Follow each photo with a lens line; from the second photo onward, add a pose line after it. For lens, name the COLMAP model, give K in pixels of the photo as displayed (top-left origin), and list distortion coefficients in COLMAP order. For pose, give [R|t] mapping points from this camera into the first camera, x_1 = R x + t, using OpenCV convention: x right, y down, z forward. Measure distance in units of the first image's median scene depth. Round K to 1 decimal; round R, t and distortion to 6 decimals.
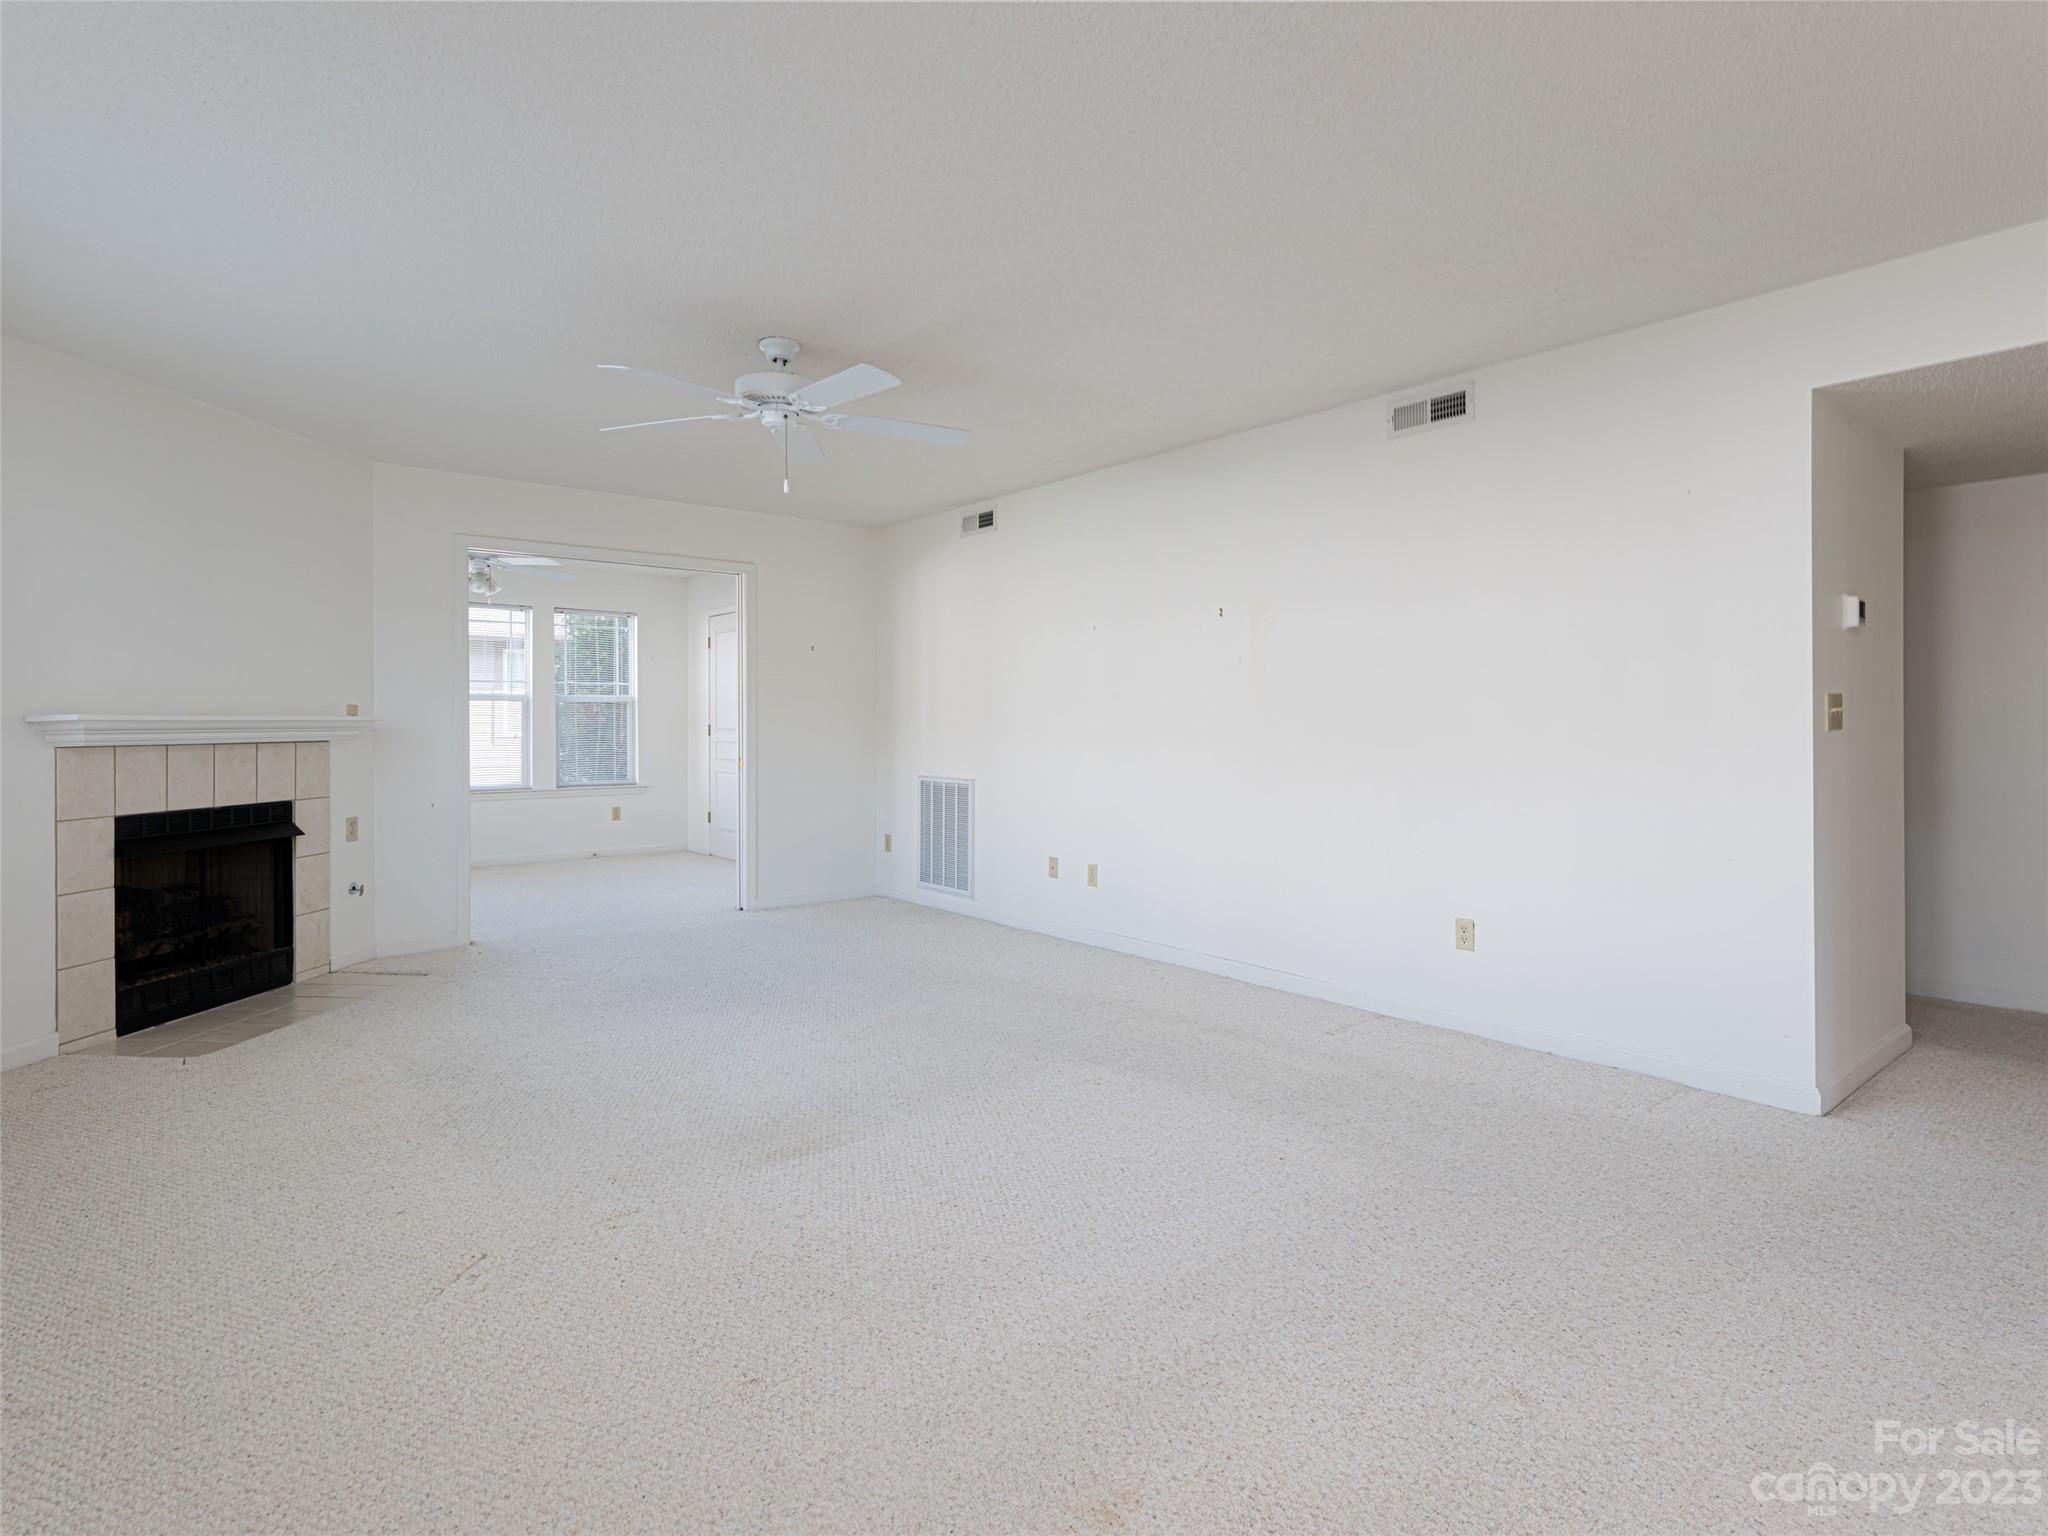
lens RADIAL K [[1032.3, 0, 1023.0], [0, 1032.3, 729.5], [0, 0, 1]] dist [0.004507, 0.002374]
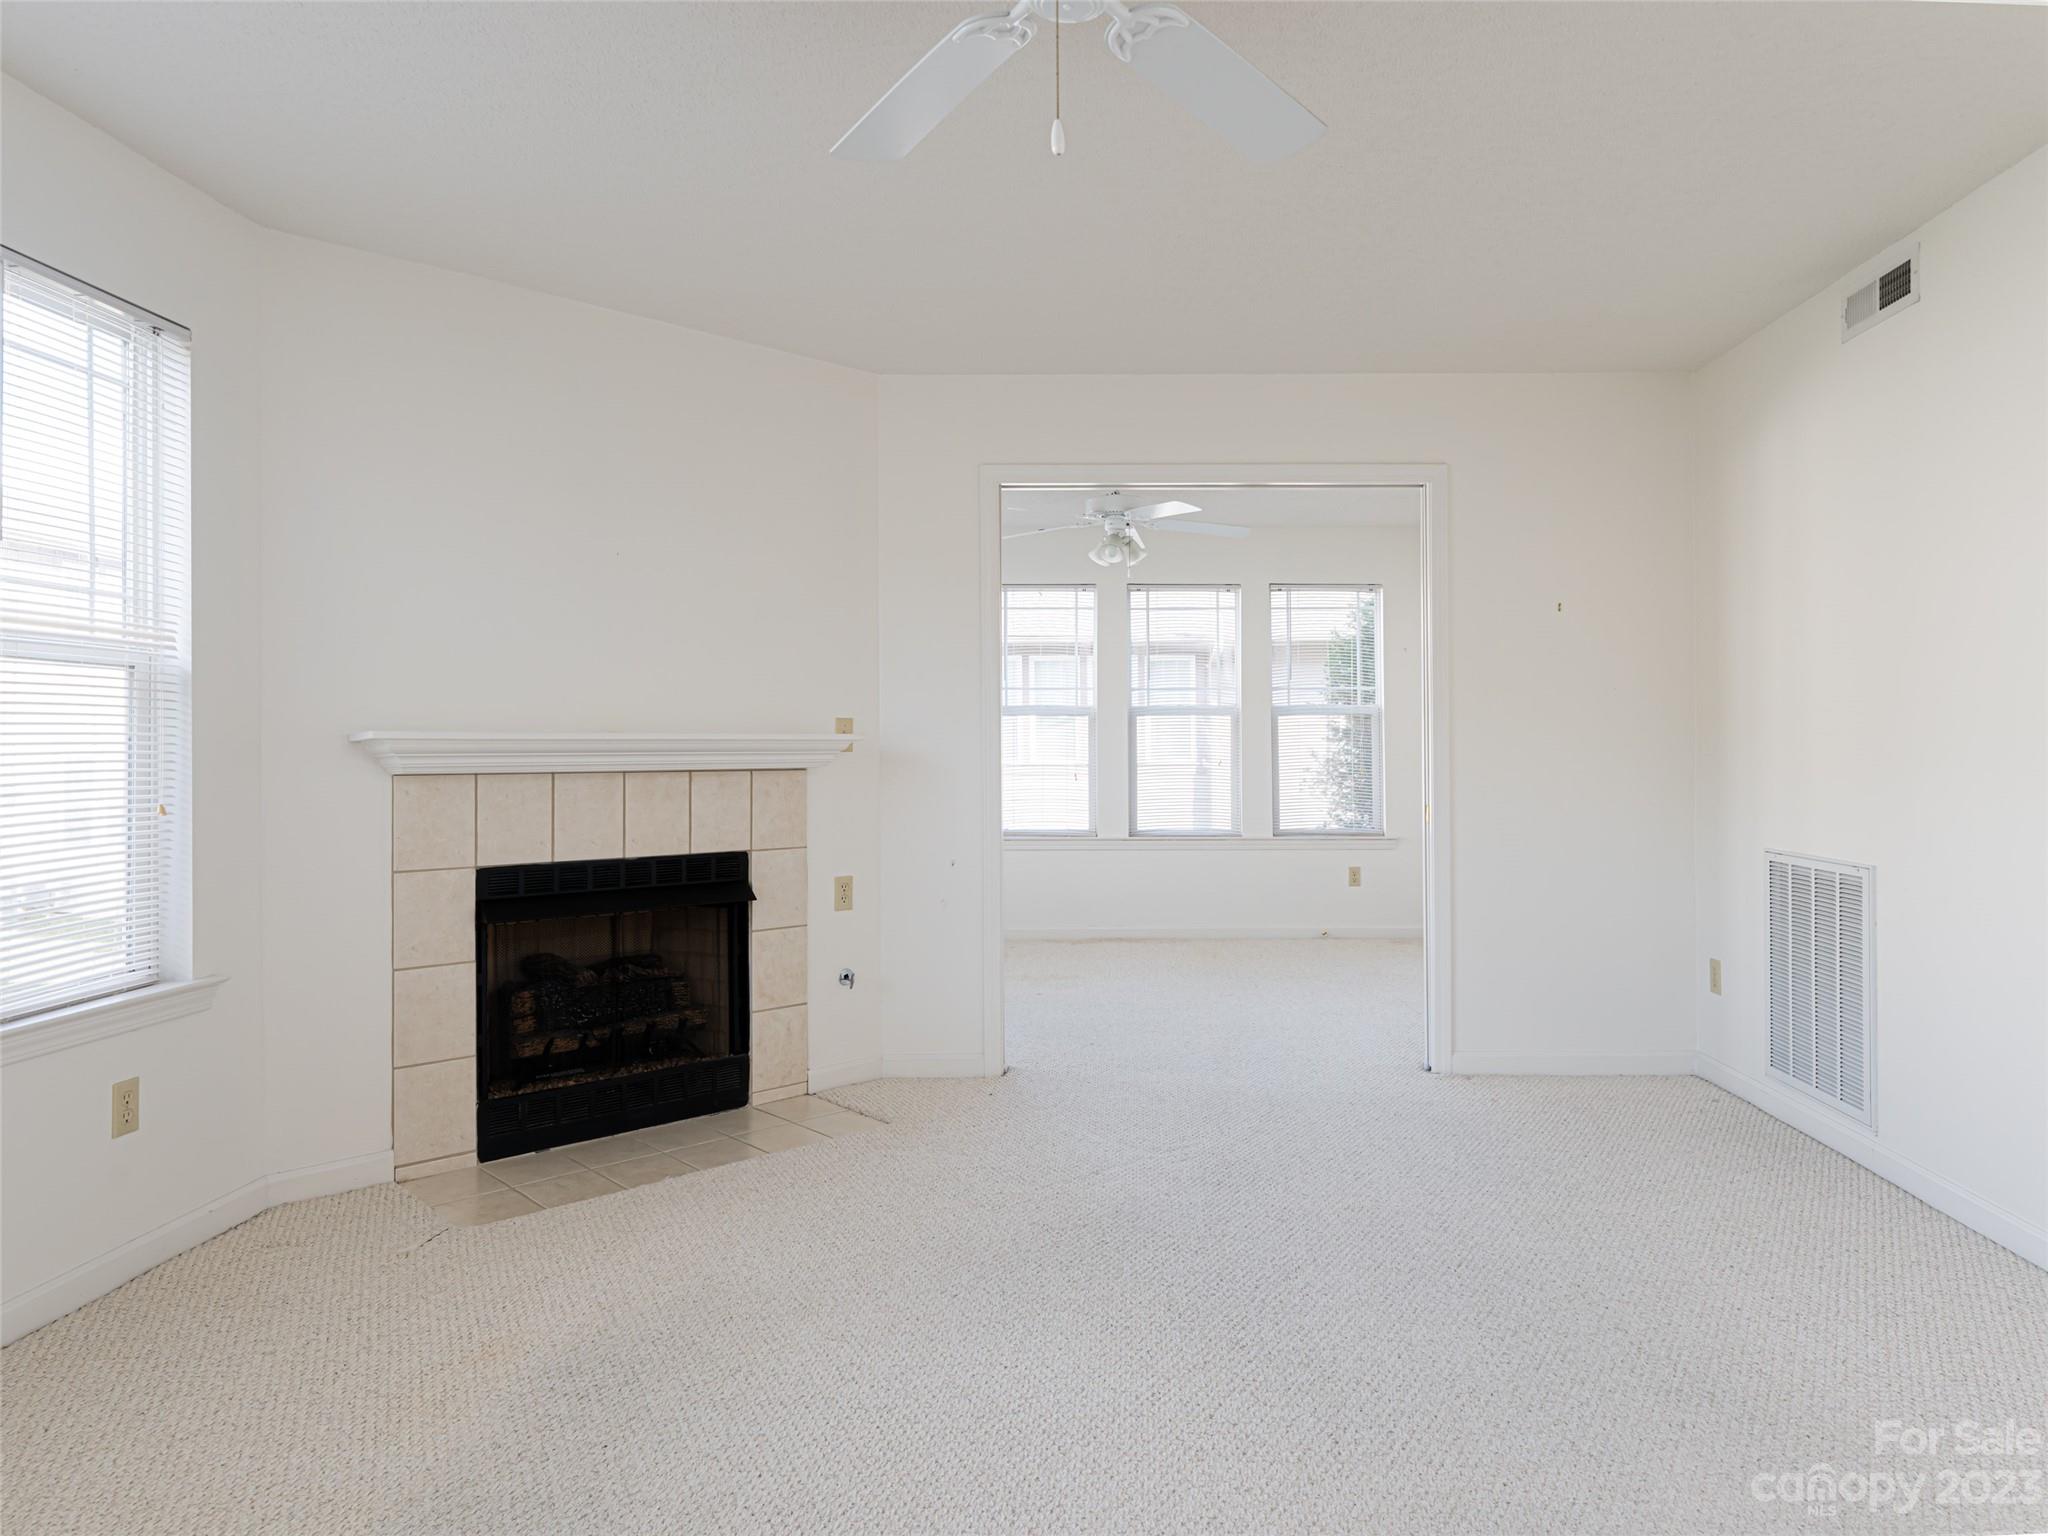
lens RADIAL K [[1322.8, 0, 1125.4], [0, 1322.8, 732.6], [0, 0, 1]] dist [0.004639, -0.000006]
pose [[0.783529, -0.007507, -0.621310, 0.069489], [-0.002938, 0.999871, -0.015787, -0.000078], [0.621349, 0.014195, 0.783406, 0.422258]]
